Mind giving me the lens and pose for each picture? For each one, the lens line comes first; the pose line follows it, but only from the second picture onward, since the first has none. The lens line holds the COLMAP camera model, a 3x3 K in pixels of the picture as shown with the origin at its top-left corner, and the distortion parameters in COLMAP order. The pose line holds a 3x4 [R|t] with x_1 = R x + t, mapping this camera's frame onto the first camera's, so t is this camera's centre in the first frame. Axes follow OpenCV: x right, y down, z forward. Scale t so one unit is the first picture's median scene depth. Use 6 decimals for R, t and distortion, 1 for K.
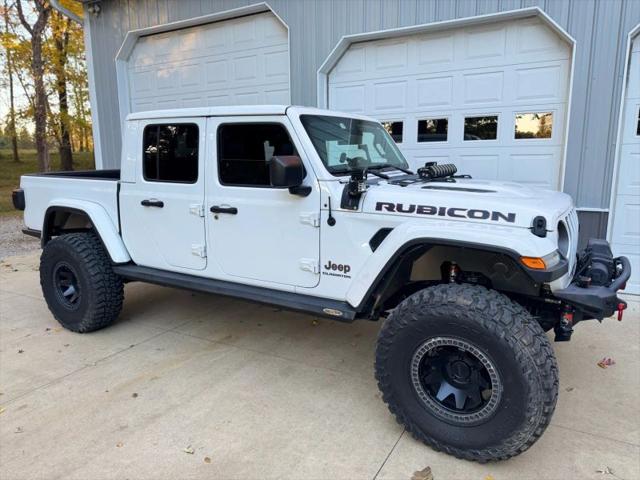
lens RADIAL K [[454.5, 0, 317.8], [0, 454.5, 248.1], [0, 0, 1]] dist [0.049725, -0.046384]
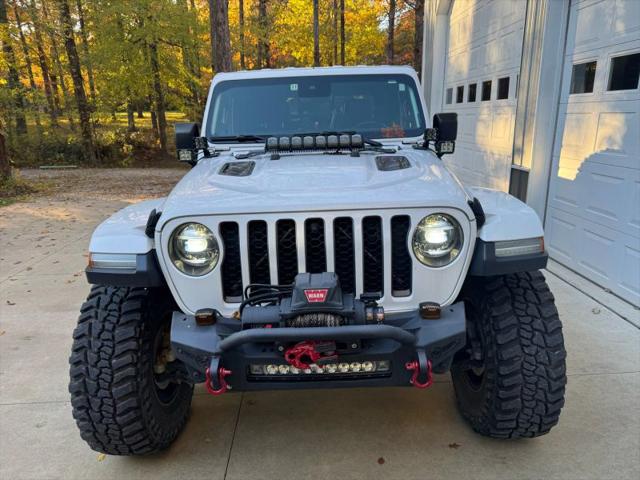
lens RADIAL K [[454.5, 0, 311.4], [0, 454.5, 247.1], [0, 0, 1]] dist [0.049725, -0.046384]
pose [[0.518678, 0.236416, -0.821633, 1.003174], [-0.150484, 0.971250, 0.184469, -0.150178], [0.841622, 0.027962, 0.539343, 0.629211]]
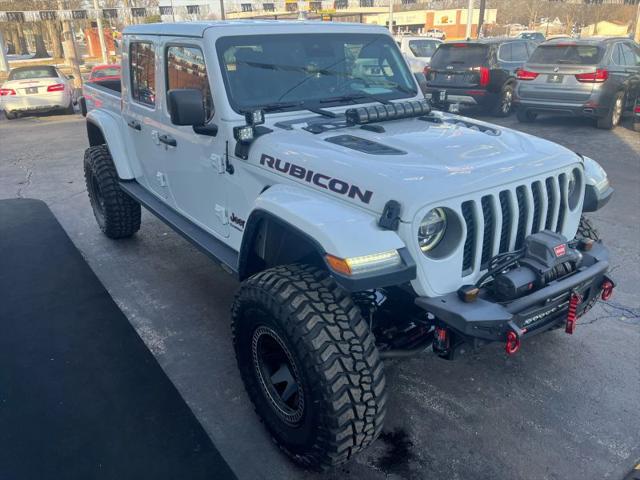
lens RADIAL K [[491.9, 0, 320.2], [0, 491.9, 245.3], [0, 0, 1]] dist [0.054160, -0.037247]
pose [[0.918035, 0.156577, -0.364273, 0.532643], [-0.082543, 0.974068, 0.210663, -0.124236], [0.387812, -0.163328, 0.907153, 0.165002]]
